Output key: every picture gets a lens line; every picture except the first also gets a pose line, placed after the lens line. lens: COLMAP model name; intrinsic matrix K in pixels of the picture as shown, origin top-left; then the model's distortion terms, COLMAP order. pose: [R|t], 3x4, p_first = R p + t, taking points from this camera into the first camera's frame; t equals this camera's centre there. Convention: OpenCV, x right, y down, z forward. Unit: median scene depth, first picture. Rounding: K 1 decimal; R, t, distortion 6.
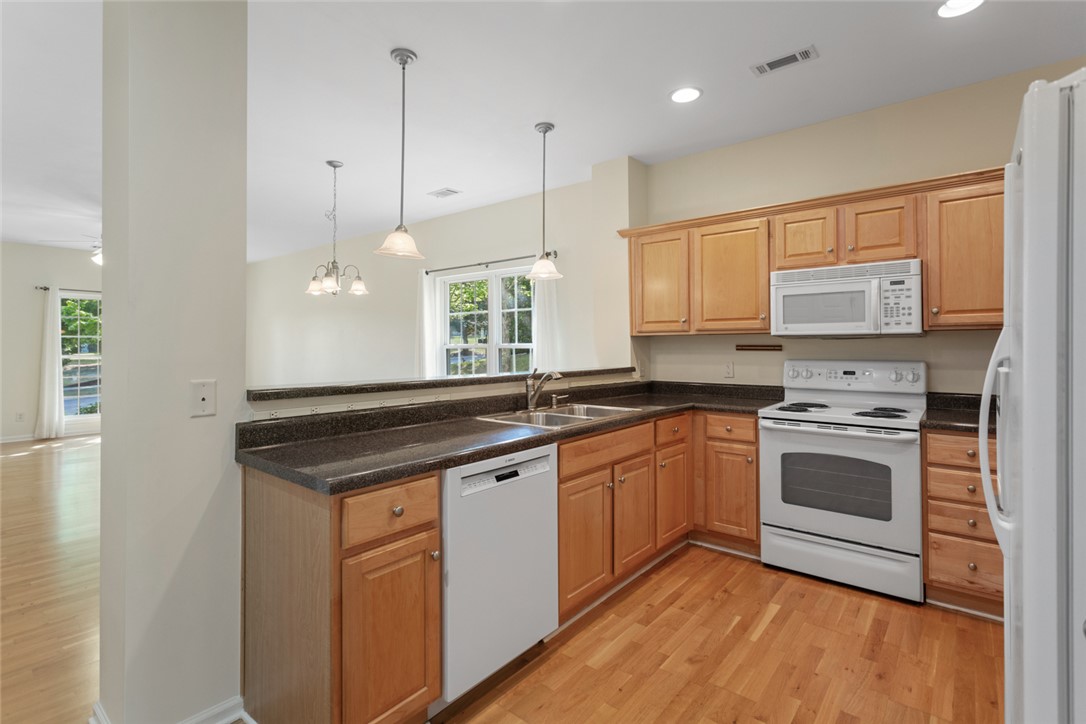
lens RADIAL K [[521.4, 0, 540.6], [0, 521.4, 345.8], [0, 0, 1]] dist [0.000493, 0.000650]
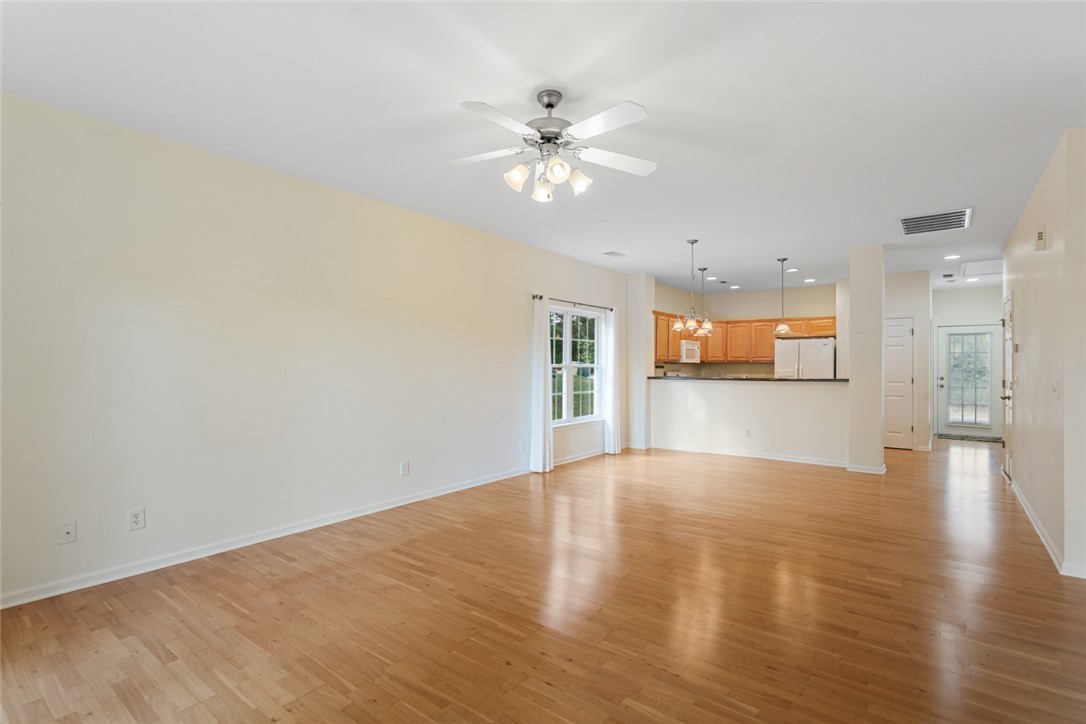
lens RADIAL K [[512.0, 0, 539.2], [0, 512.0, 368.4], [0, 0, 1]] dist [-0.000952, 0.000032]
pose [[-0.026221, 0.000495, 0.999656, -2.249672], [0.002231, 0.999997, -0.000436, 0.010982], [-0.999654, 0.002219, -0.026222, 1.817833]]
